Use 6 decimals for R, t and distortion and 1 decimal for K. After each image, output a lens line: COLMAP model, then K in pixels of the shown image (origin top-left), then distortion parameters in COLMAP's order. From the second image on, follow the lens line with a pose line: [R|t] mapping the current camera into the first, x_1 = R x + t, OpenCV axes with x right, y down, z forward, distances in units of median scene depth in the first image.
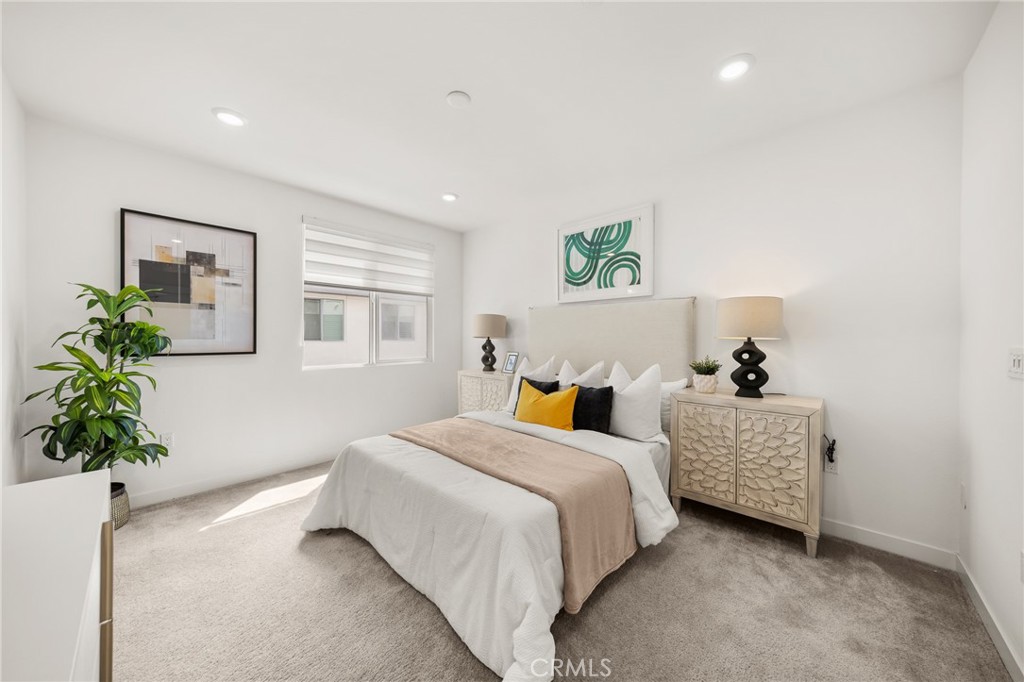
lens RADIAL K [[354.7, 0, 507.6], [0, 354.7, 340.3], [0, 0, 1]] dist [0.001777, -0.000494]
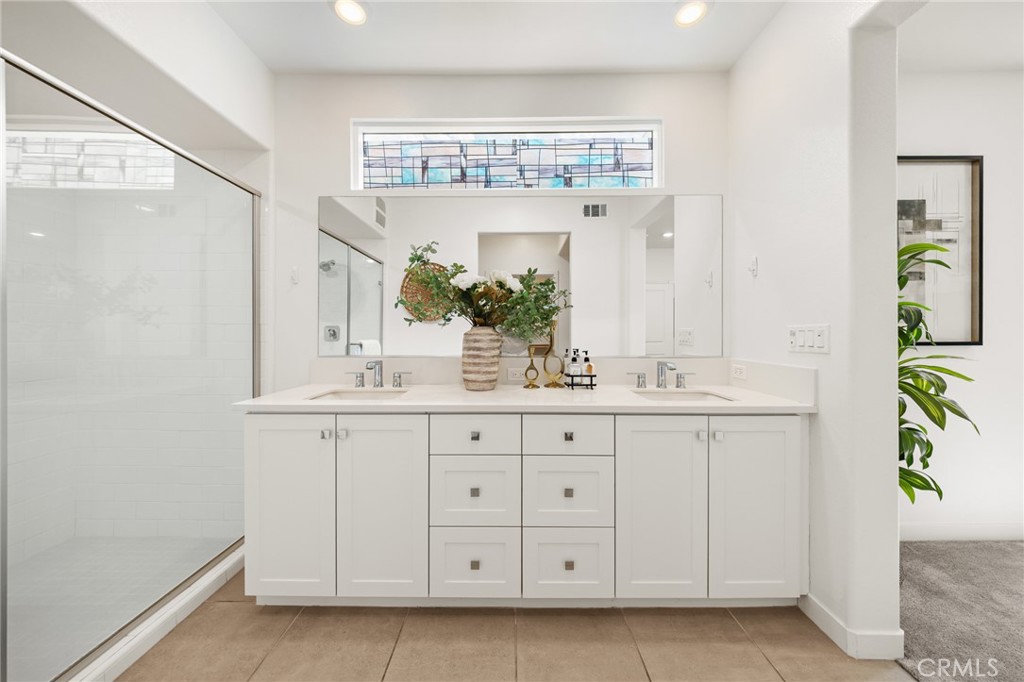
lens RADIAL K [[354.7, 0, 506.4], [0, 354.7, 334.3], [0, 0, 1]] dist [0.001777, -0.000494]
pose [[0.676088, -0.005304, -0.736802, -0.842655], [0.000512, 0.999977, -0.006728, 0.023139], [0.736821, 0.004171, 0.676075, -0.063783]]
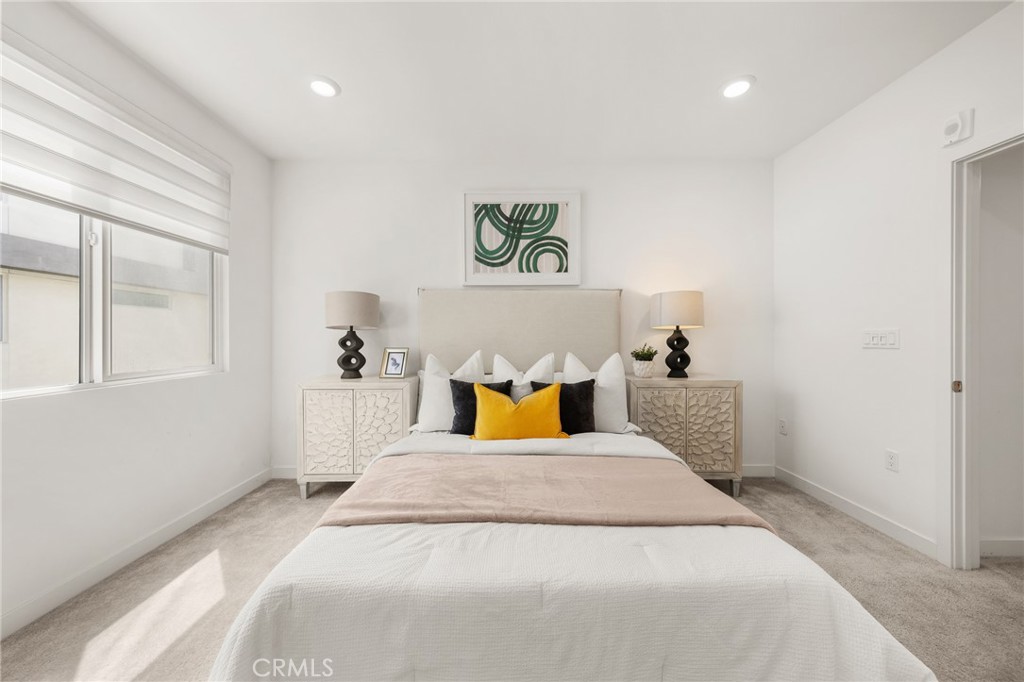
lens RADIAL K [[354.7, 0, 514.7], [0, 354.7, 336.1], [0, 0, 1]] dist [0.001777, -0.000494]
pose [[0.718464, -0.000503, 0.695564, -0.403520], [0.009344, 0.999916, -0.008929, 0.022372], [-0.695501, 0.012914, 0.718409, 0.416302]]
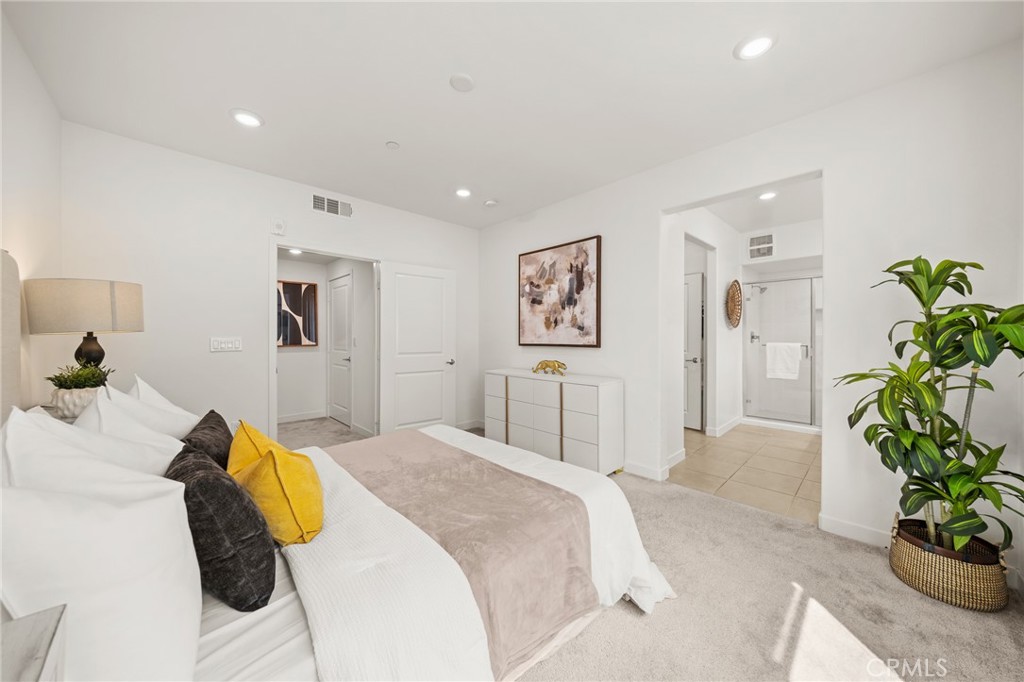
lens RADIAL K [[354.7, 0, 513.9], [0, 354.7, 338.8], [0, 0, 1]] dist [0.001777, -0.000494]
pose [[-0.998753, -0.002986, 0.049840, -0.223729], [-0.002158, 0.999859, 0.016655, -0.005218], [-0.049883, 0.016527, -0.998618, 1.357603]]
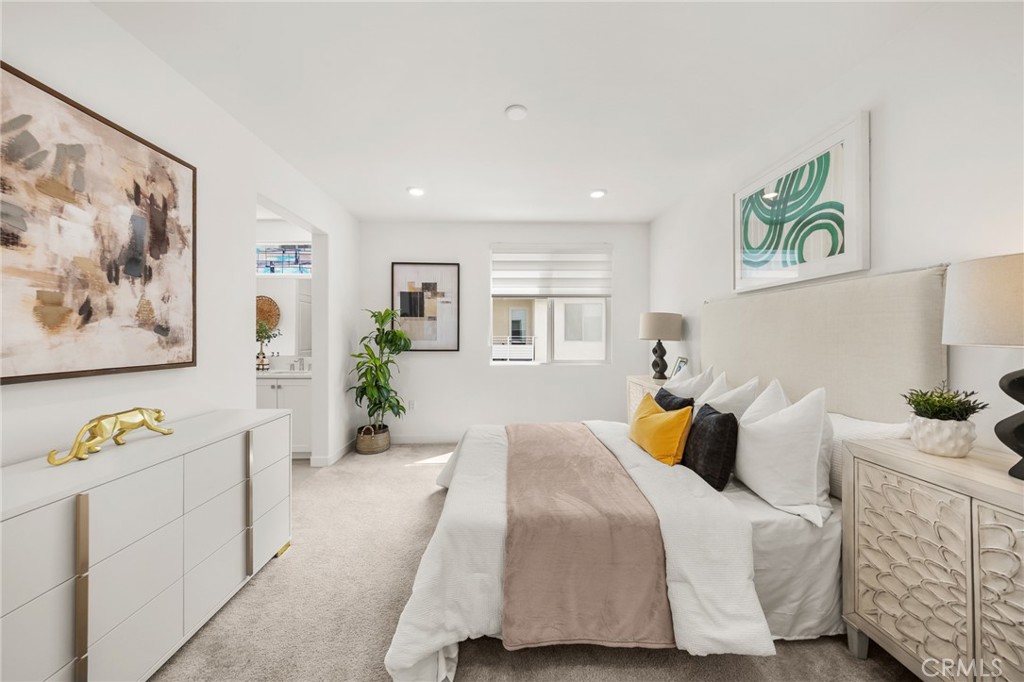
lens RADIAL K [[354.7, 0, 505.0], [0, 354.7, 339.0], [0, 0, 1]] dist [0.001777, -0.000494]
pose [[0.699199, 0.003142, -0.714920, 0.406868], [-0.004896, 0.999988, -0.000394, -0.009665], [0.714910, 0.003776, 0.699206, 0.174626]]
